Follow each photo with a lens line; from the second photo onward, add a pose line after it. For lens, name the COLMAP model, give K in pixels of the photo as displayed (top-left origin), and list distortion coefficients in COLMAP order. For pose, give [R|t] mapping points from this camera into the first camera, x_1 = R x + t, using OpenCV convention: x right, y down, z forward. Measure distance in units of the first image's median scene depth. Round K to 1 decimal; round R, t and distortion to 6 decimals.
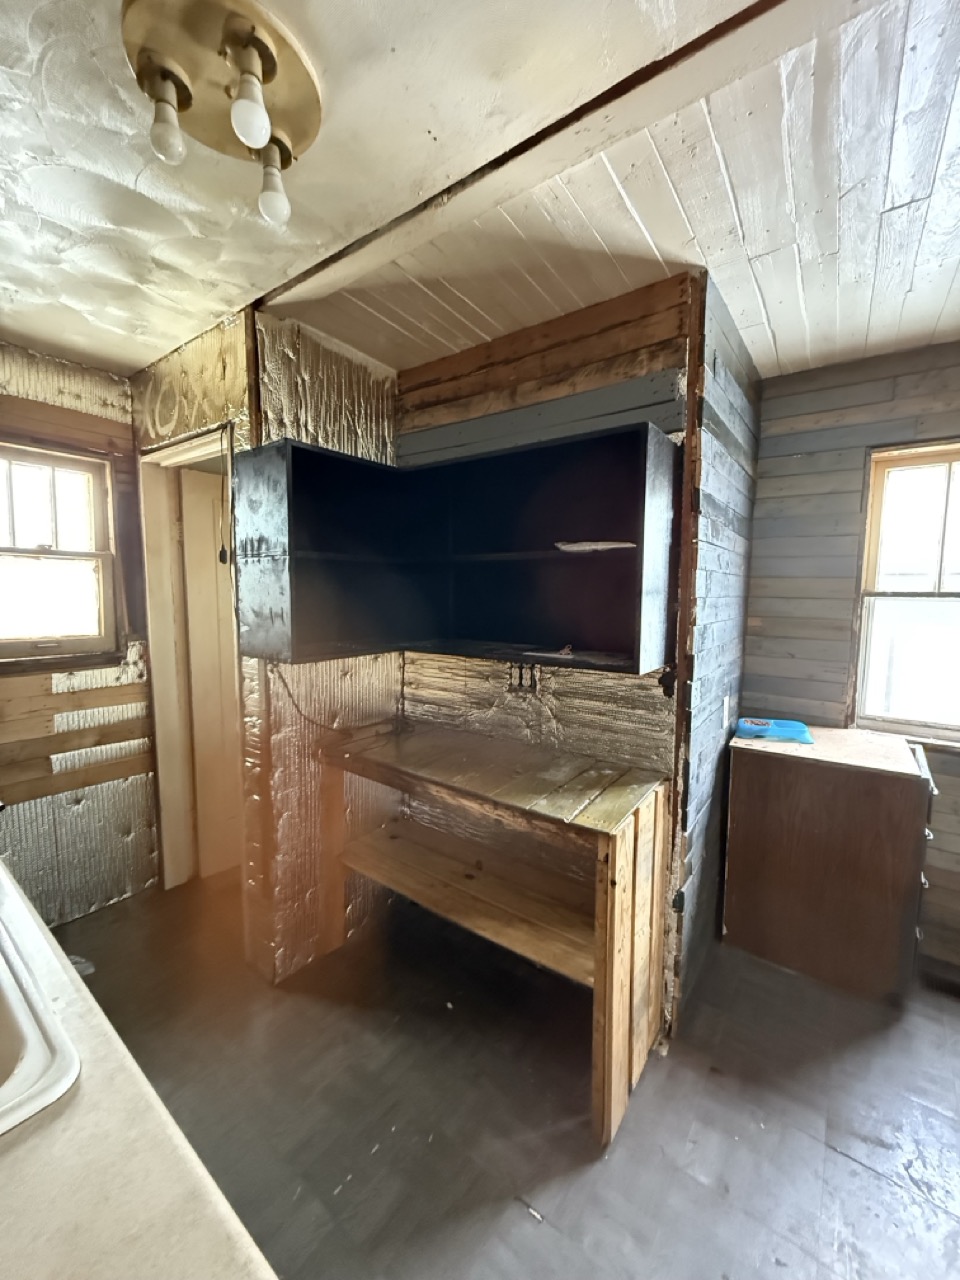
lens RADIAL K [[508.8, 0, 484.0], [0, 508.8, 638.3], [0, 0, 1]] dist [-0.000036, 0.000432]
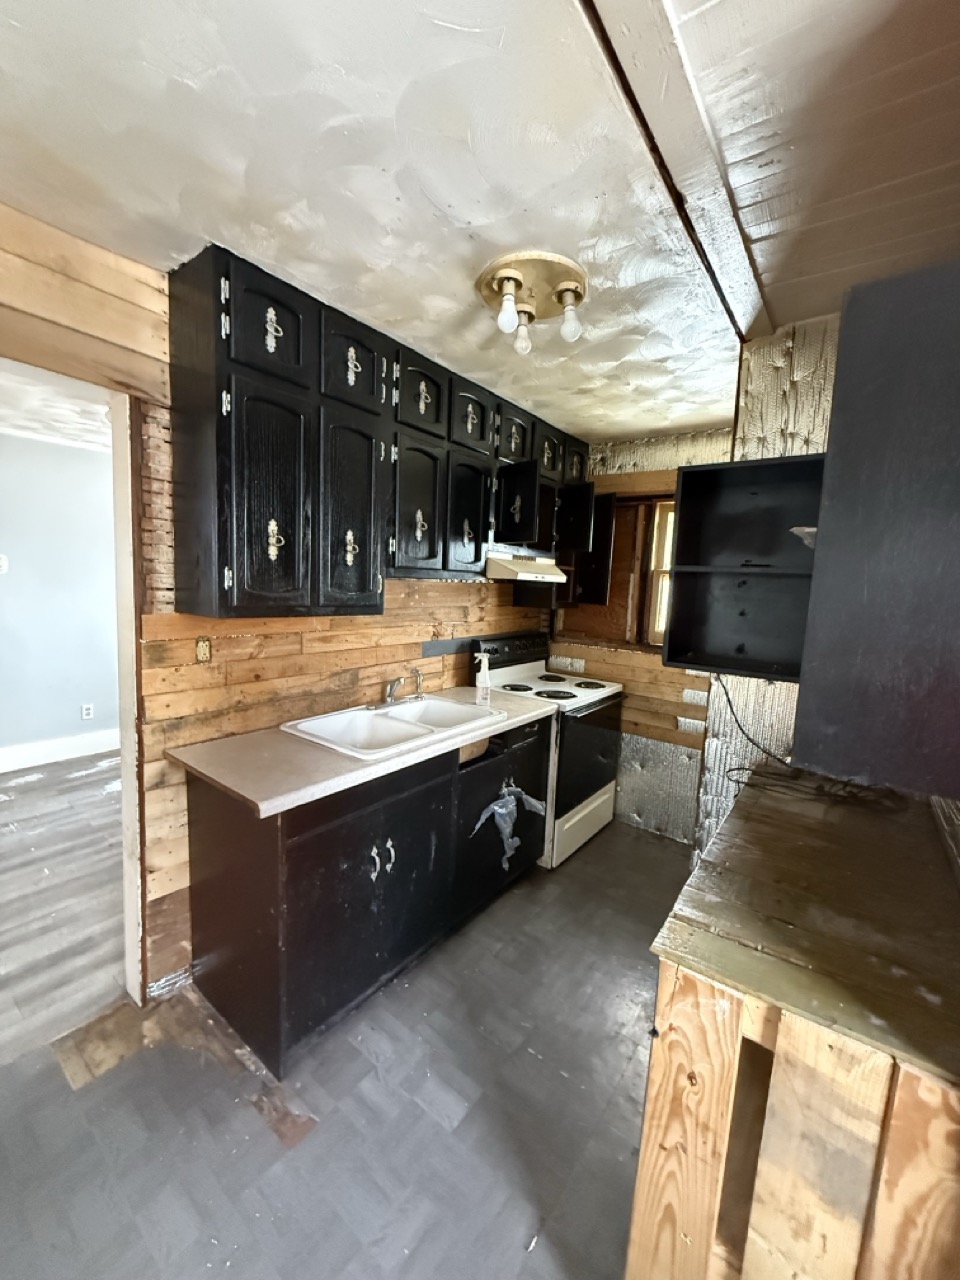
lens RADIAL K [[508.8, 0, 478.5], [0, 508.8, 636.9], [0, 0, 1]] dist [-0.000036, 0.000432]
pose [[-0.000679, 0.098460, -0.995141, 0.692188], [-0.146957, 0.984327, 0.097490, -0.056292], [0.989143, 0.146309, 0.013801, 0.524826]]
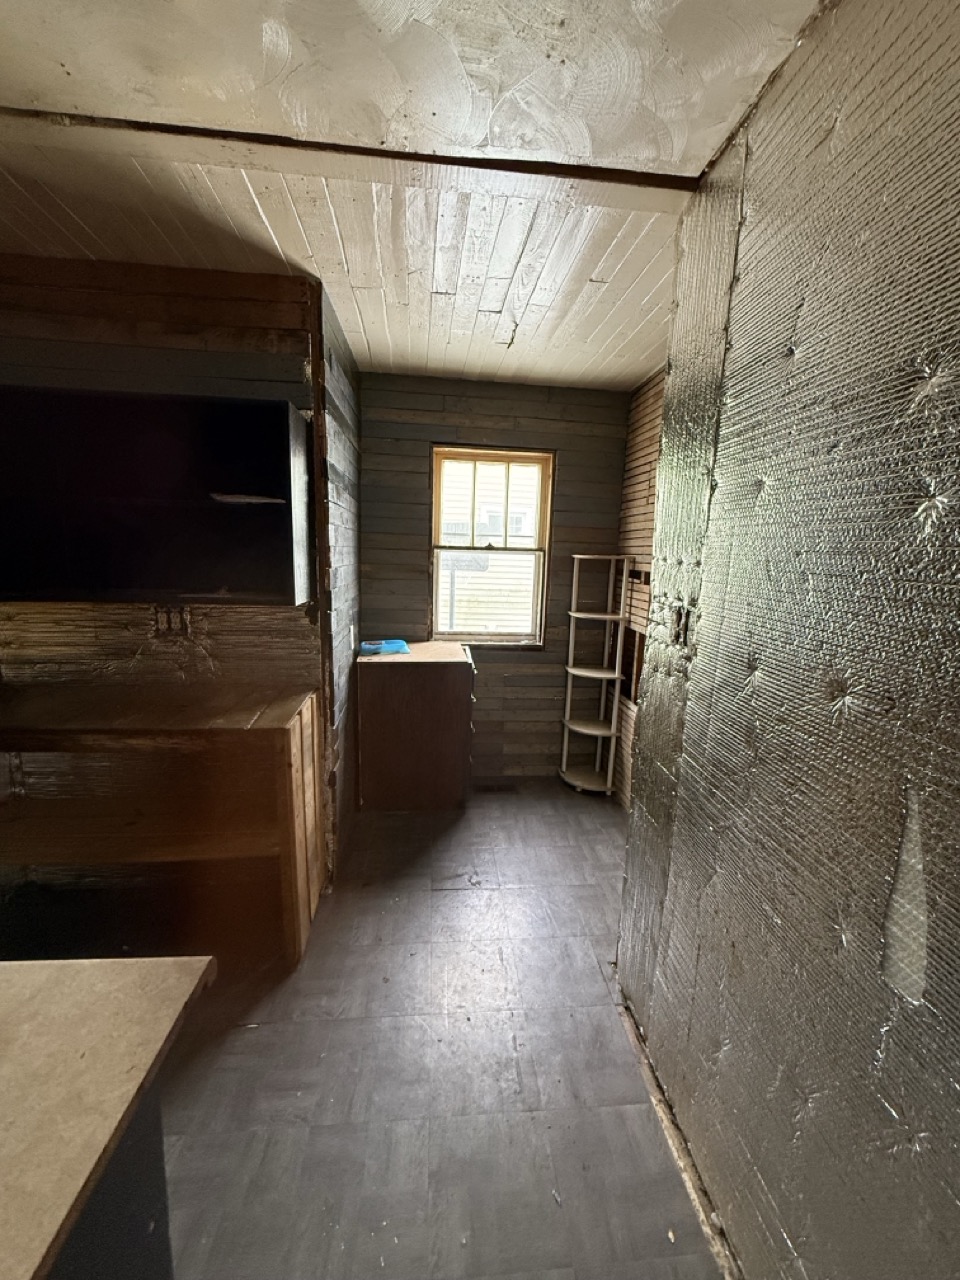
lens RADIAL K [[508.8, 0, 479.7], [0, 508.8, 638.9], [0, 0, 1]] dist [-0.000036, 0.000432]
pose [[0.745444, -0.098812, 0.659203, -0.163712], [0.039021, 0.993724, 0.104830, 0.032511], [-0.665425, -0.052422, 0.744622, -0.214425]]
